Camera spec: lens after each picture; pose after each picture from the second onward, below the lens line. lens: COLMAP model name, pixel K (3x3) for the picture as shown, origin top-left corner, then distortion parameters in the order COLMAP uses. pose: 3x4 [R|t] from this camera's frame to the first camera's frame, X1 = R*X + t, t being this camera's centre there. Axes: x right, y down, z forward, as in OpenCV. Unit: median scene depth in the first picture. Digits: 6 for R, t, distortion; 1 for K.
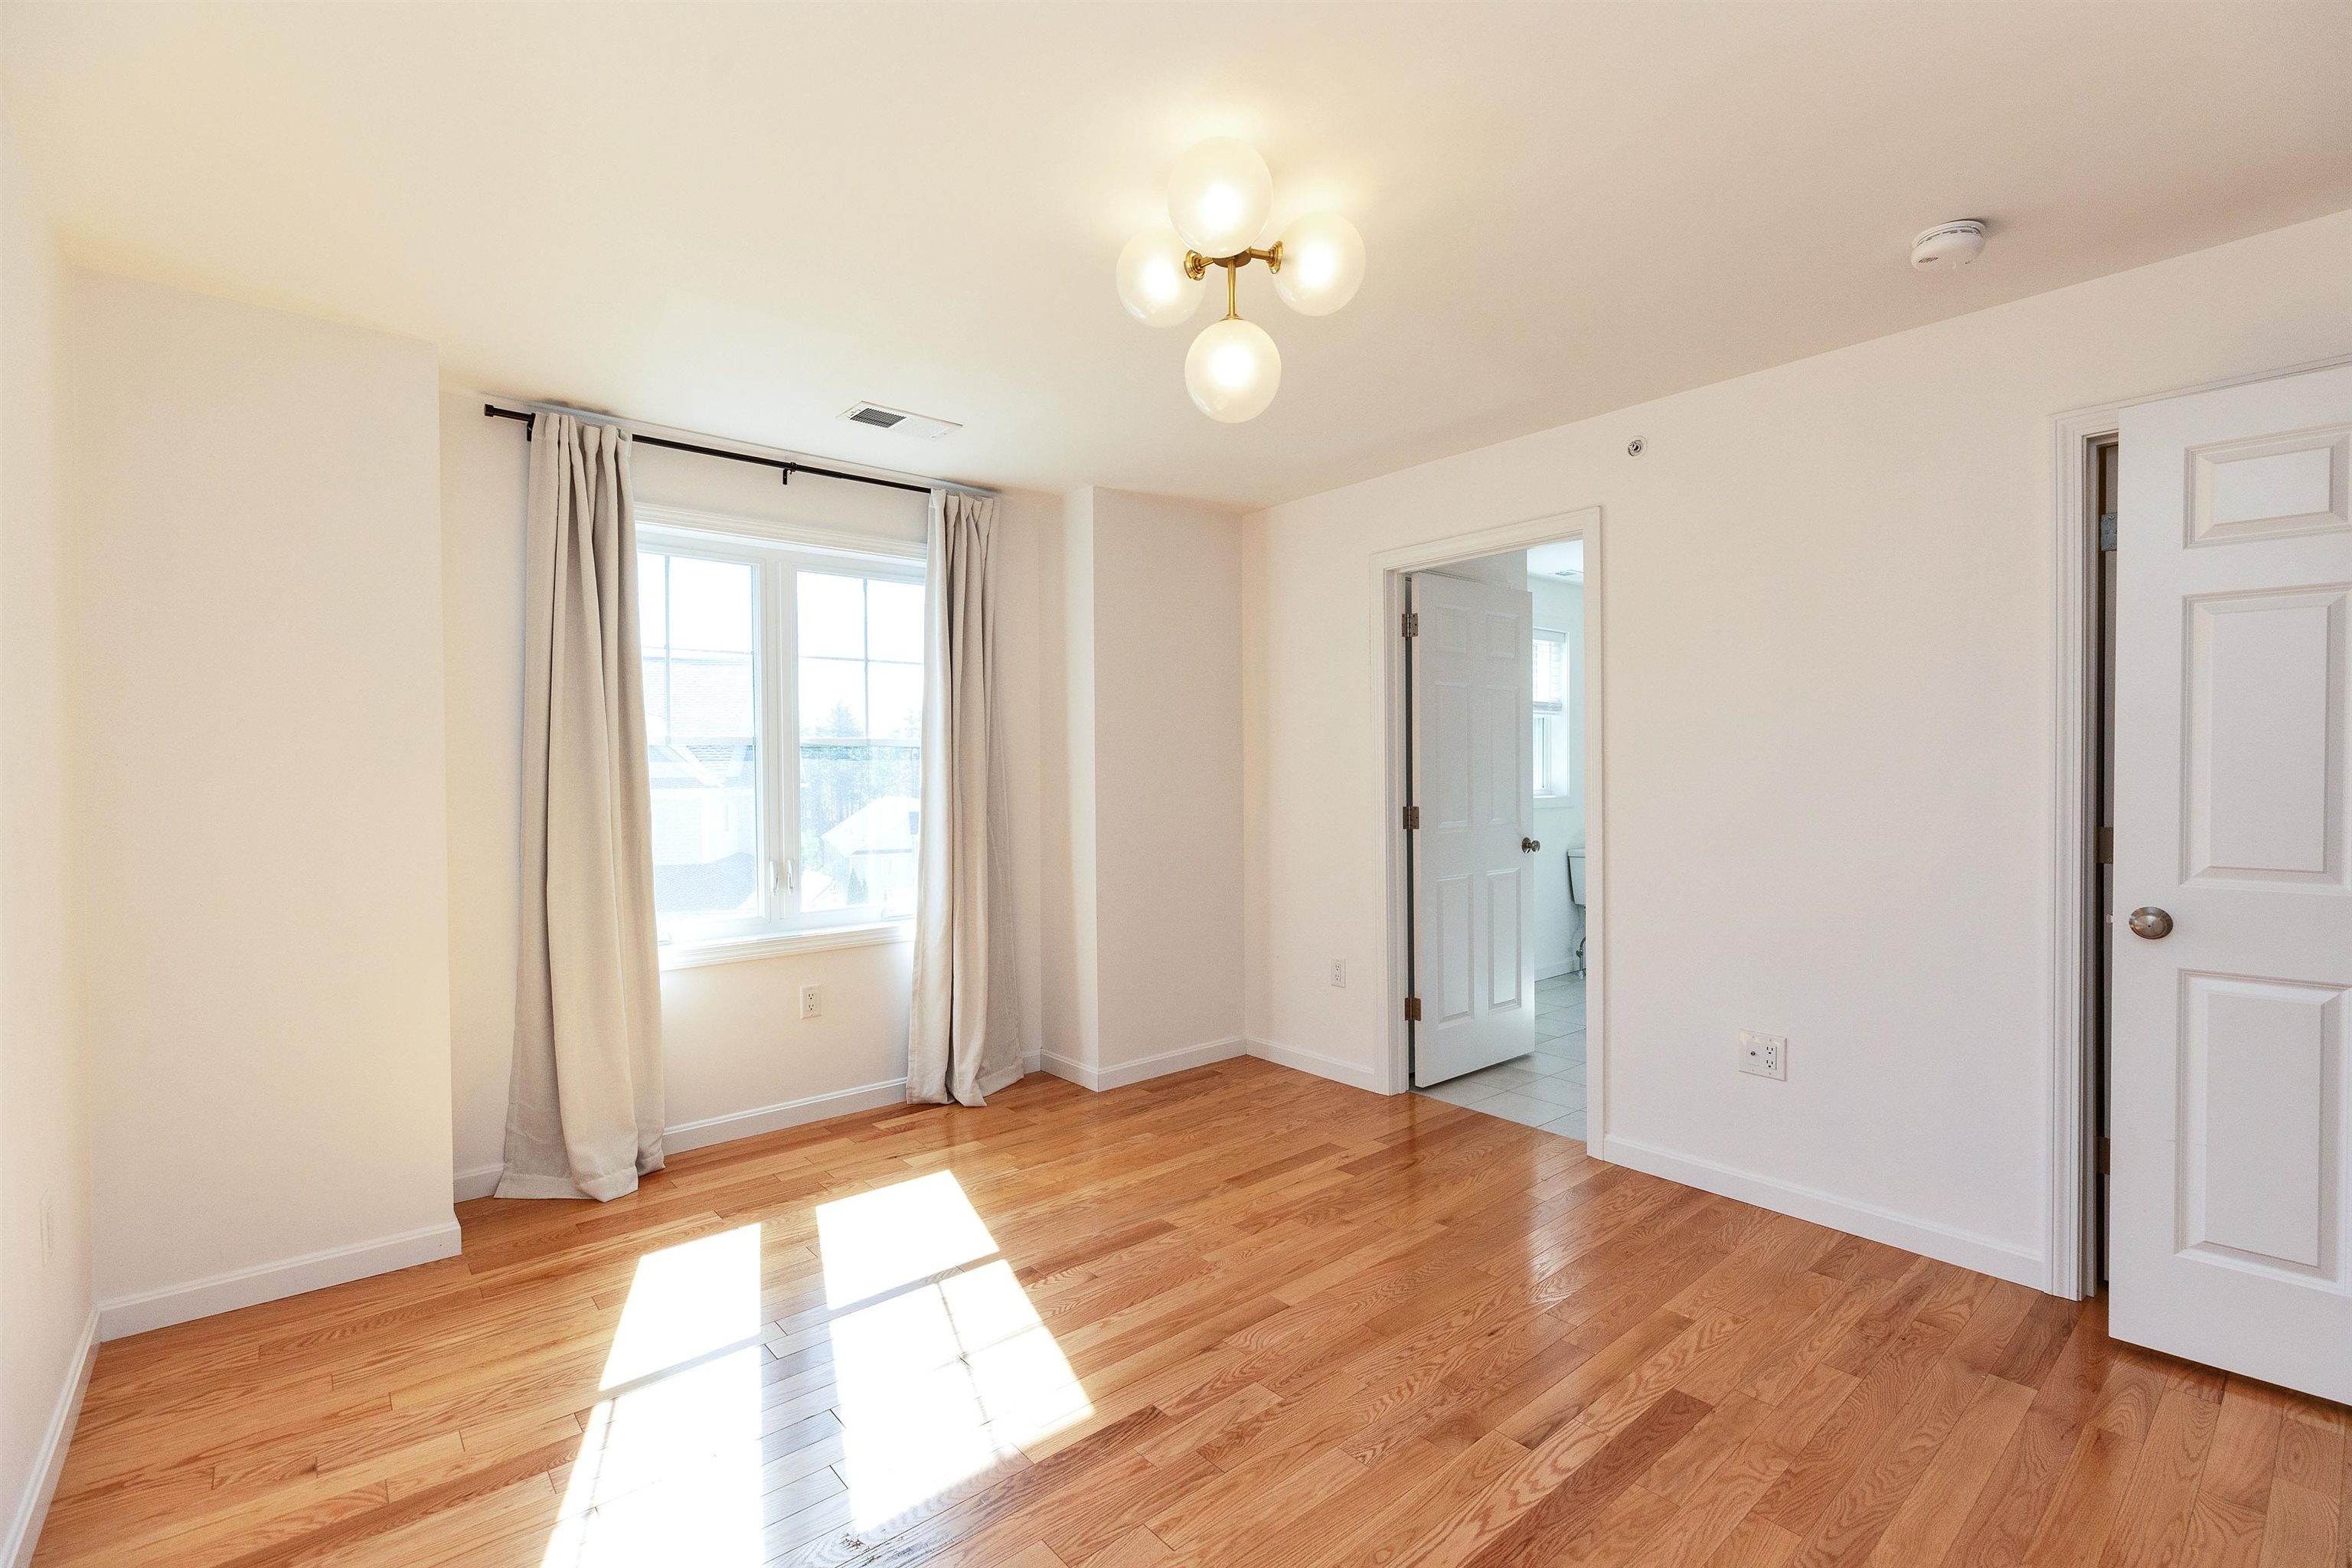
lens RADIAL K [[1045.1, 0, 1182.3], [0, 1045.1, 790.8], [0, 0, 1]] dist [0.002760, 0.000092]
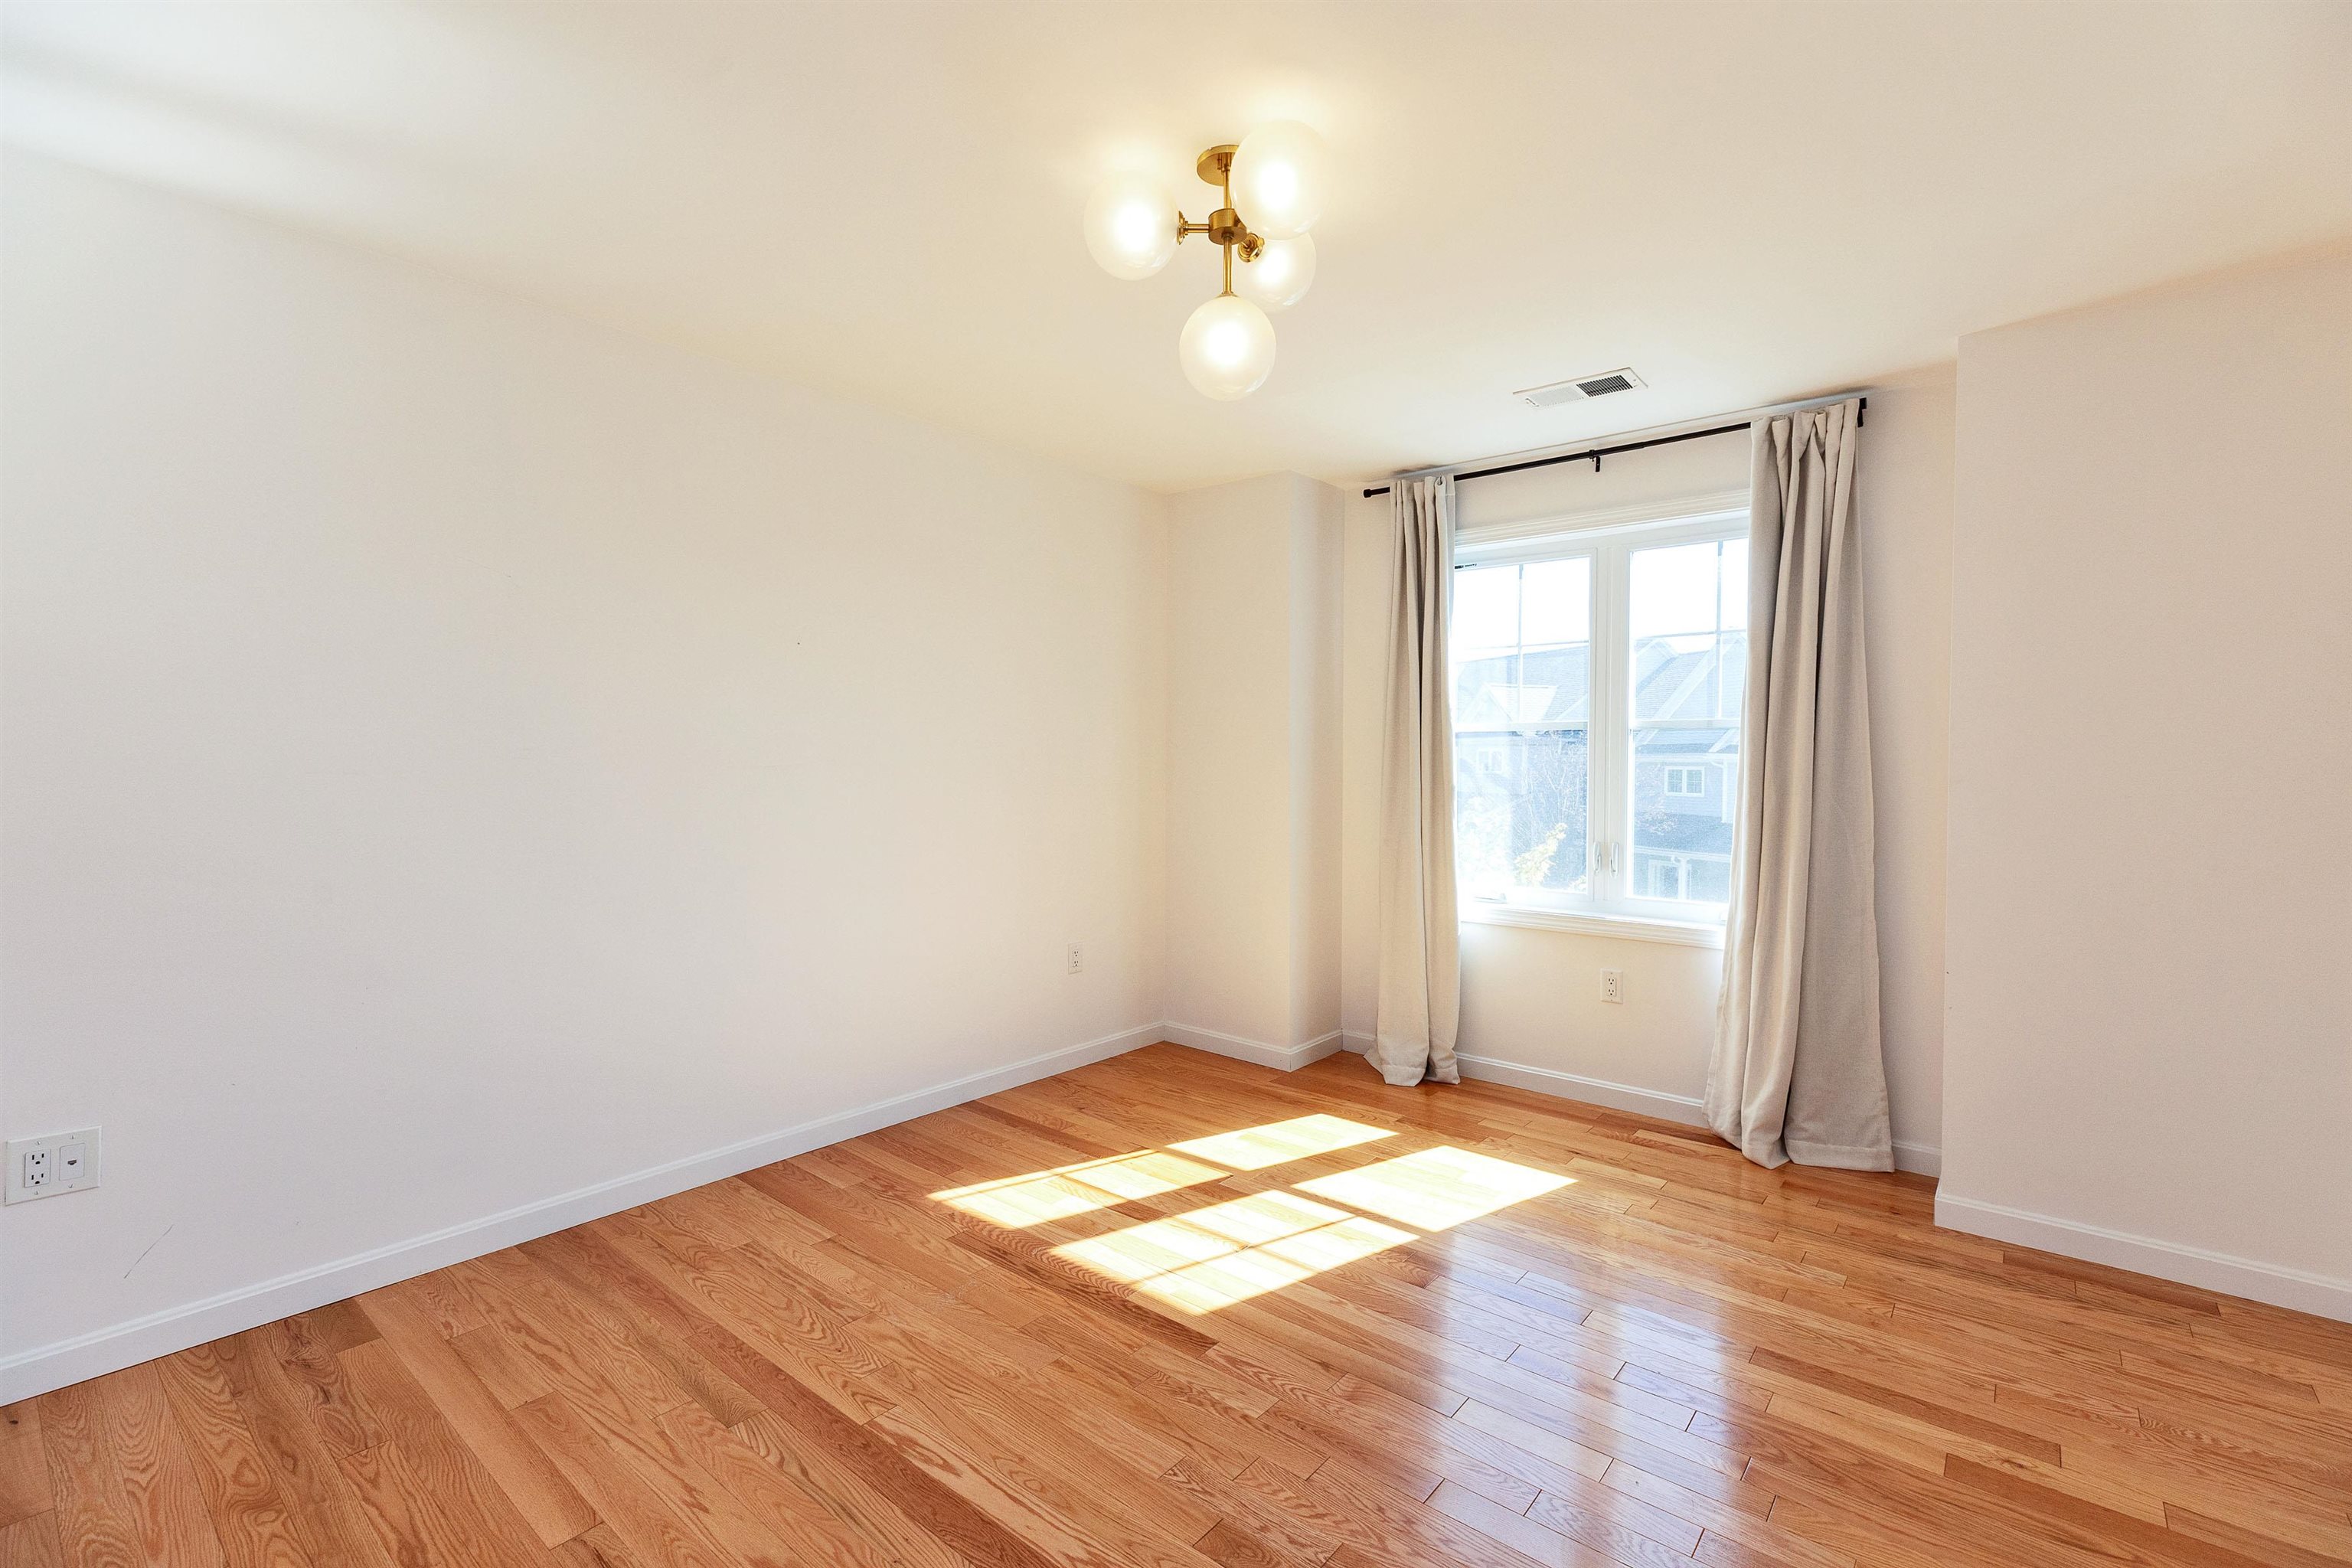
lens RADIAL K [[1051.0, 0, 1176.0], [0, 1051.0, 784.0], [0, 0, 1]] dist [0.001143, 0.000172]
pose [[0.164336, 0.032733, -0.985861, 0.632228], [-0.028707, 0.999185, 0.028390, -0.007930], [0.985987, 0.023636, 0.165141, 0.482237]]
